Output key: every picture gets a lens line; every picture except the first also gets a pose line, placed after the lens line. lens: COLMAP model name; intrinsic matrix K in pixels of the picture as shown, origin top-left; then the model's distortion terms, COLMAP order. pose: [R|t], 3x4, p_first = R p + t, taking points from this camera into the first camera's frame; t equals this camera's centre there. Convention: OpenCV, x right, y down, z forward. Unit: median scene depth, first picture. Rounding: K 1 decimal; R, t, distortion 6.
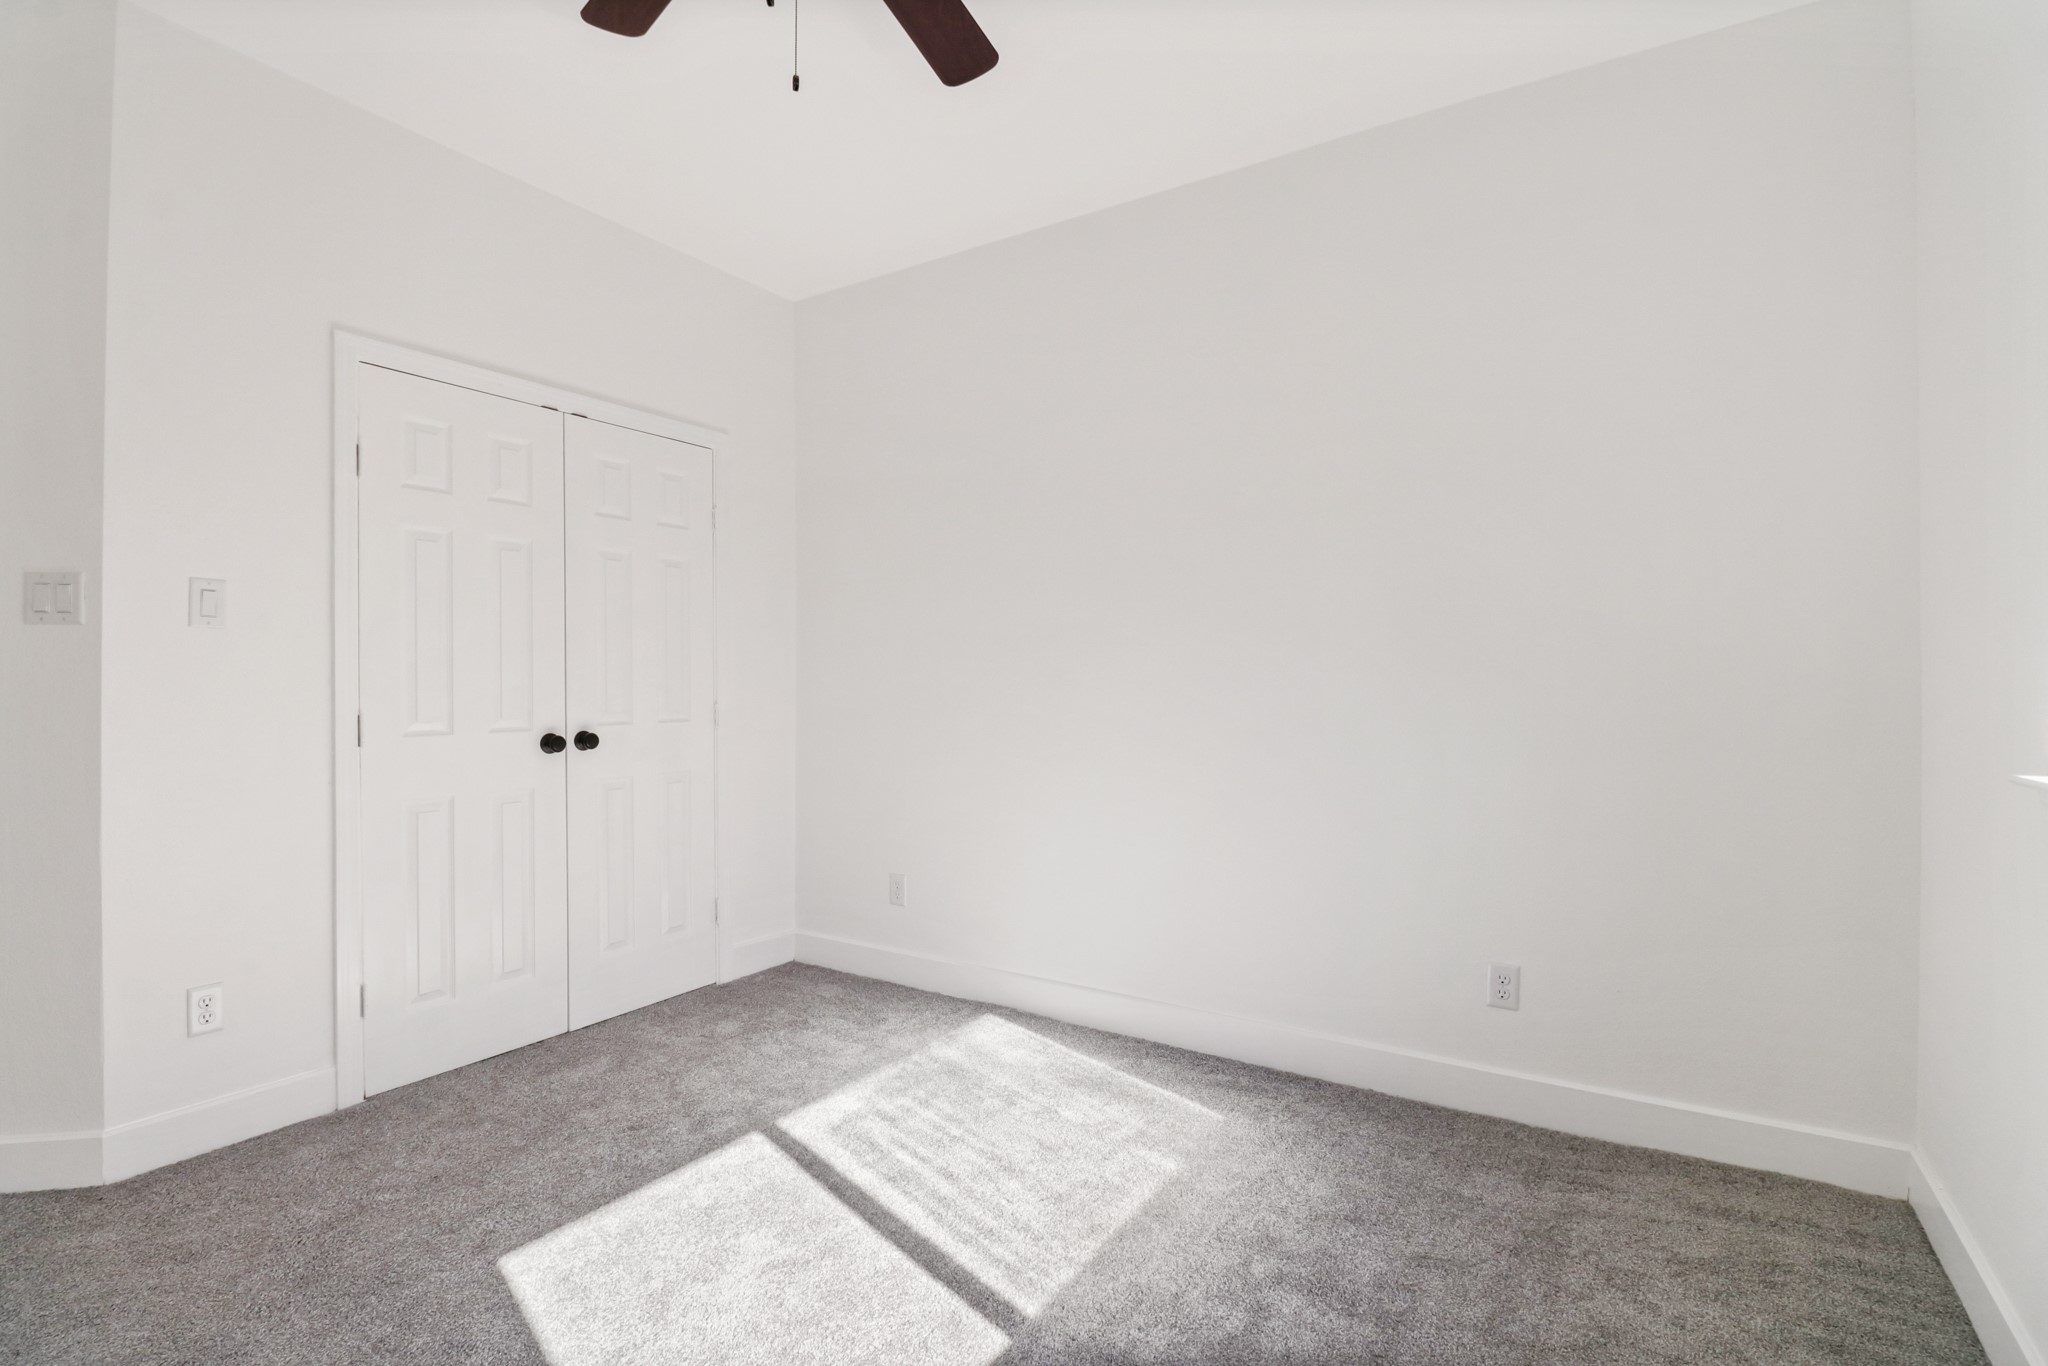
lens RADIAL K [[983.8, 0, 1019.3], [0, 983.8, 678.6], [0, 0, 1]] dist [-0.021326, -0.001733]
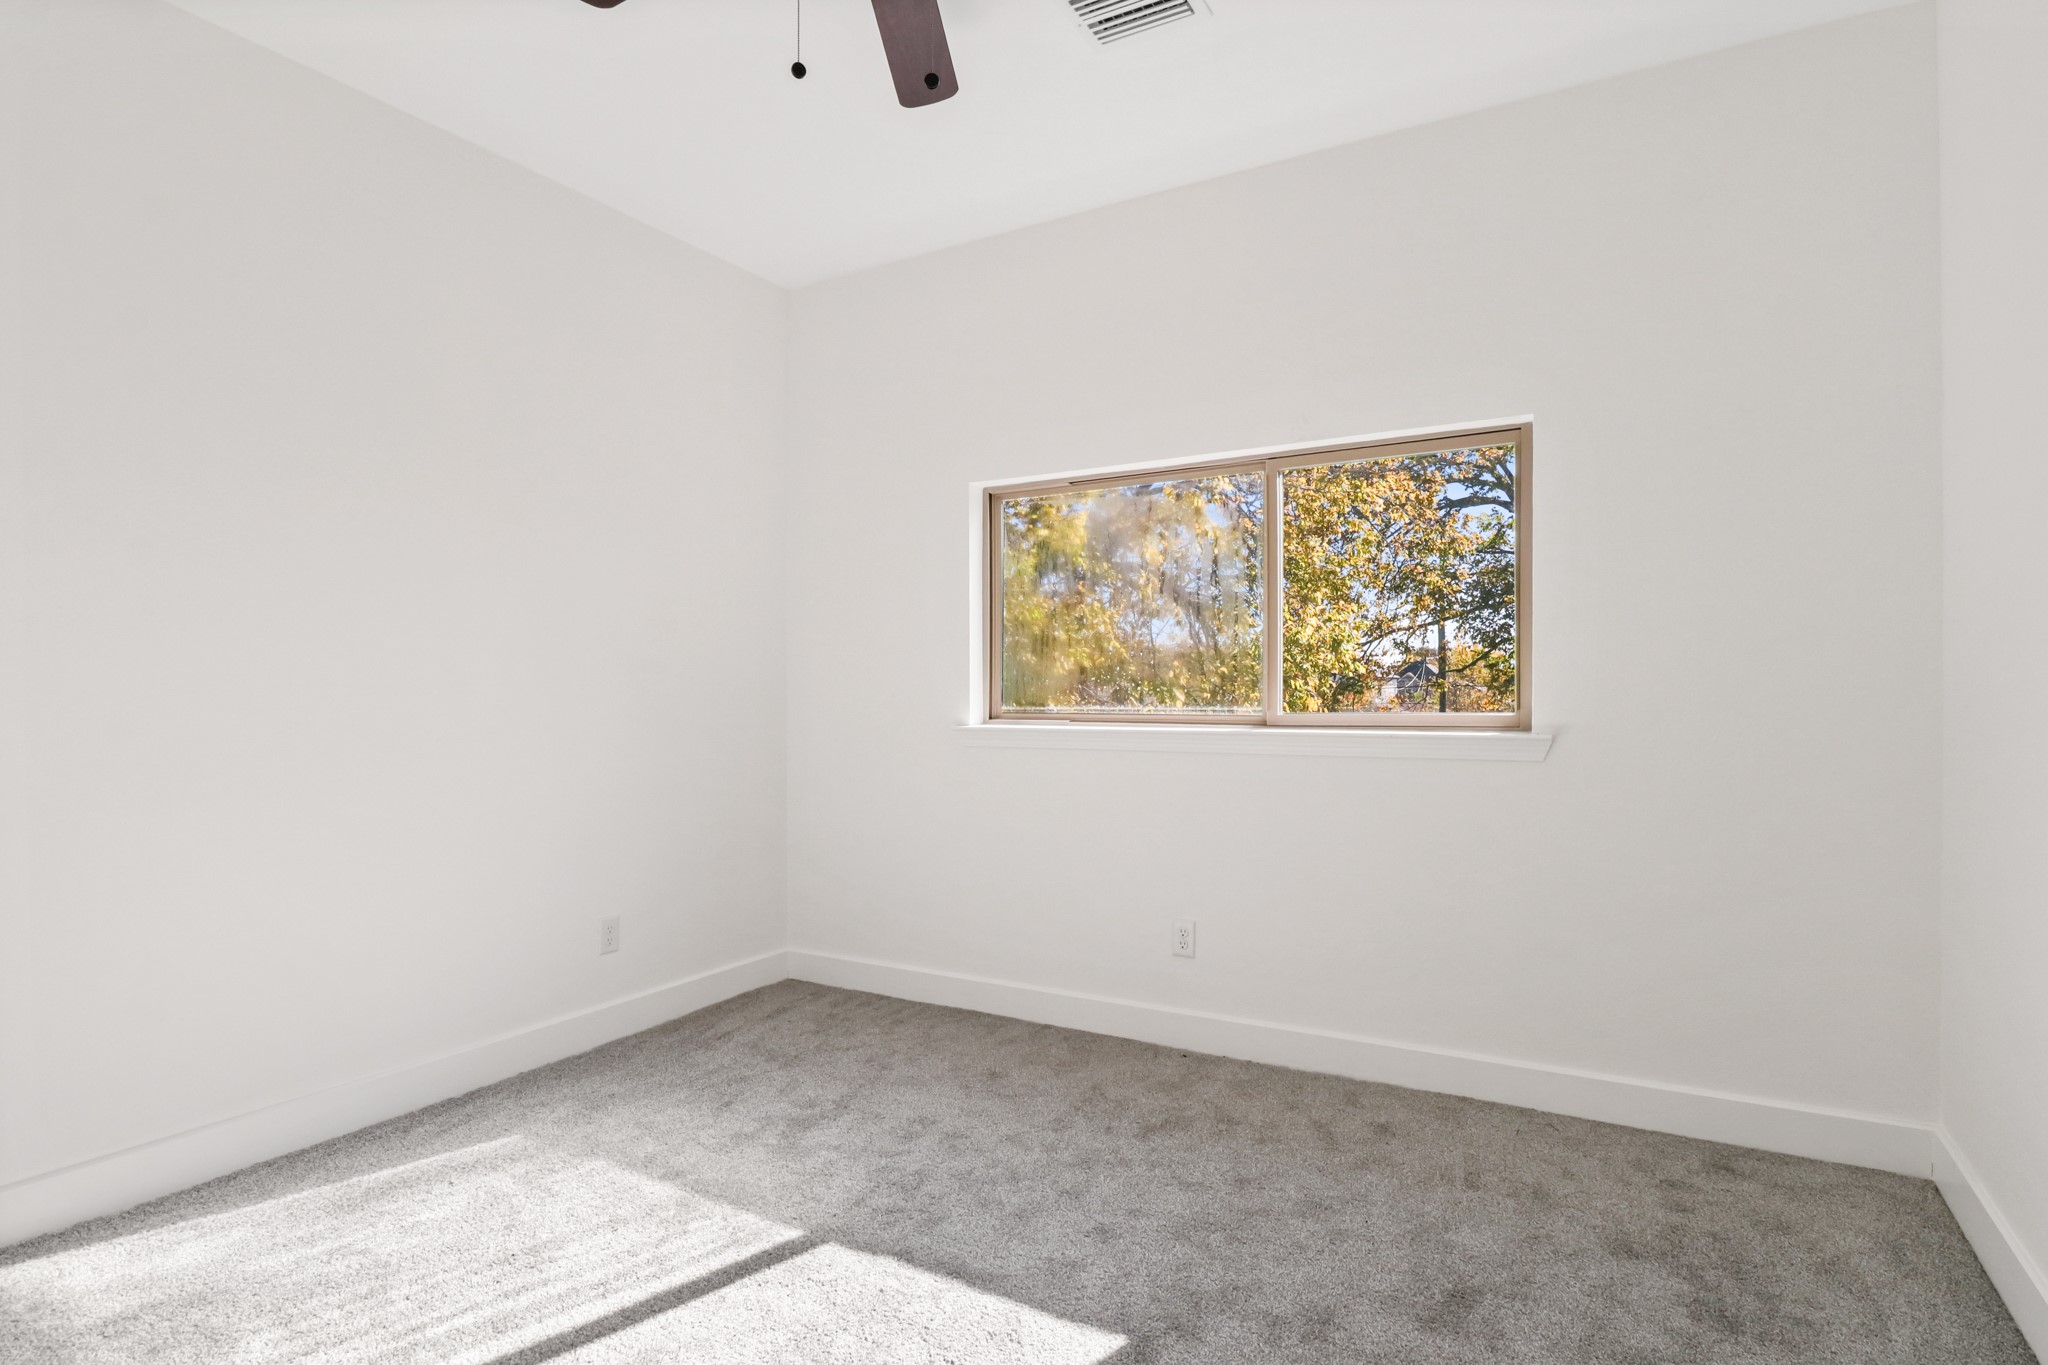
lens RADIAL K [[1025.9, 0, 1019.1], [0, 1025.9, 681.7], [0, 0, 1]] dist [-0.001832, -0.000753]
pose [[-0.037134, -0.000809, 0.999310, -0.934626], [0.002131, 0.999997, 0.000889, -0.008256], [-0.999308, 0.002162, -0.037132, 0.594409]]
